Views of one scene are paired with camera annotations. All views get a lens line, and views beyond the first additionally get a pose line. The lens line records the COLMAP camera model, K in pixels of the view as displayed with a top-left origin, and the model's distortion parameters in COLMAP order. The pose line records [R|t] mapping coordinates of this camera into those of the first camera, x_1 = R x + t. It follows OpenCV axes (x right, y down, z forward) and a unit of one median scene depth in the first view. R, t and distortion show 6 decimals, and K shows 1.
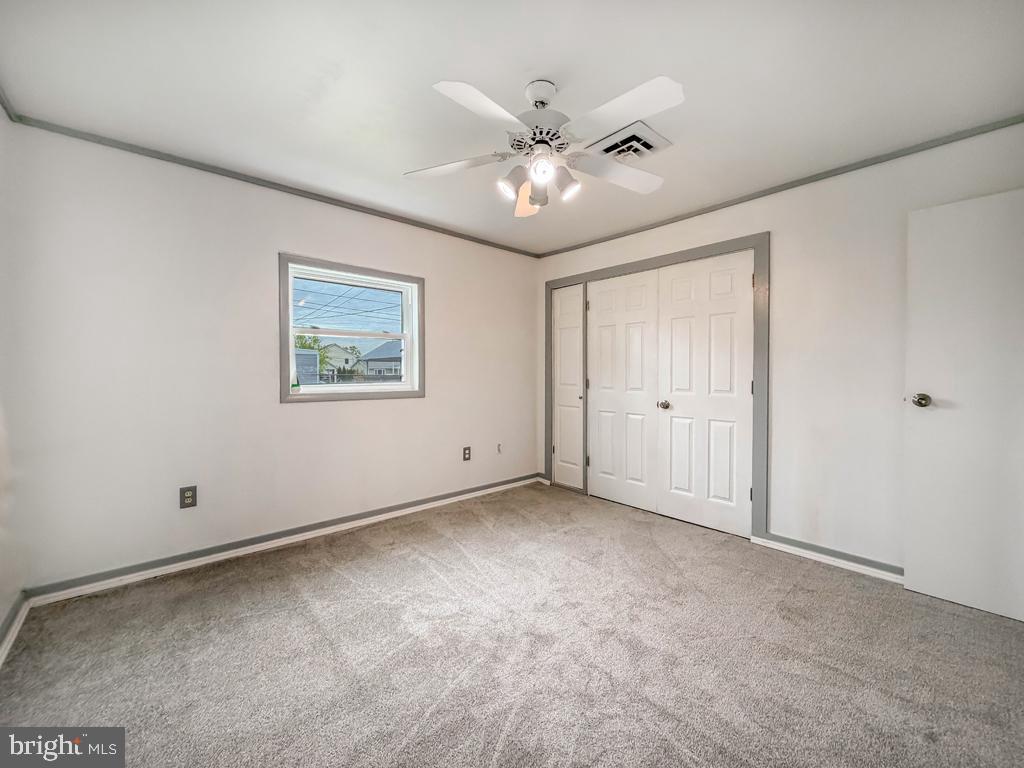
lens RADIAL K [[414.7, 0, 508.7], [0, 414.7, 374.3], [0, 0, 1]] dist [0.000166, -0.001063]
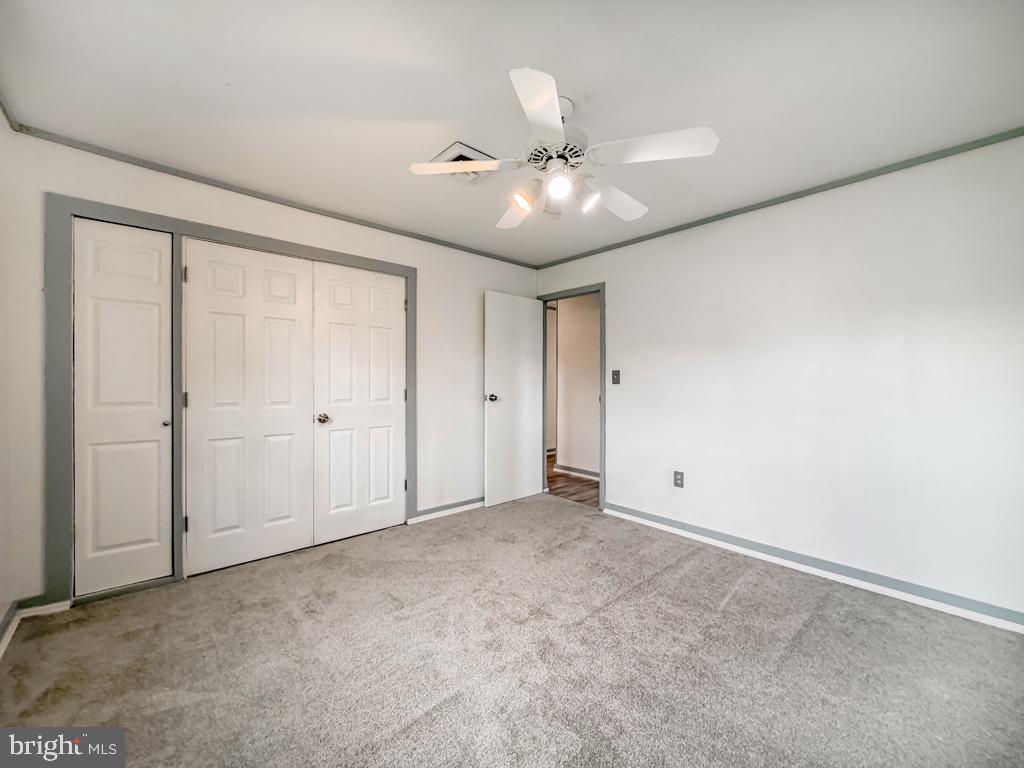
lens RADIAL K [[414.7, 0, 508.7], [0, 414.7, 379.5], [0, 0, 1]] dist [0.000166, -0.001063]
pose [[-0.008263, 0.002655, 0.999962, -0.524779], [-0.001018, 0.999996, -0.002664, -0.007550], [-0.999965, -0.001040, -0.008261, 0.625836]]
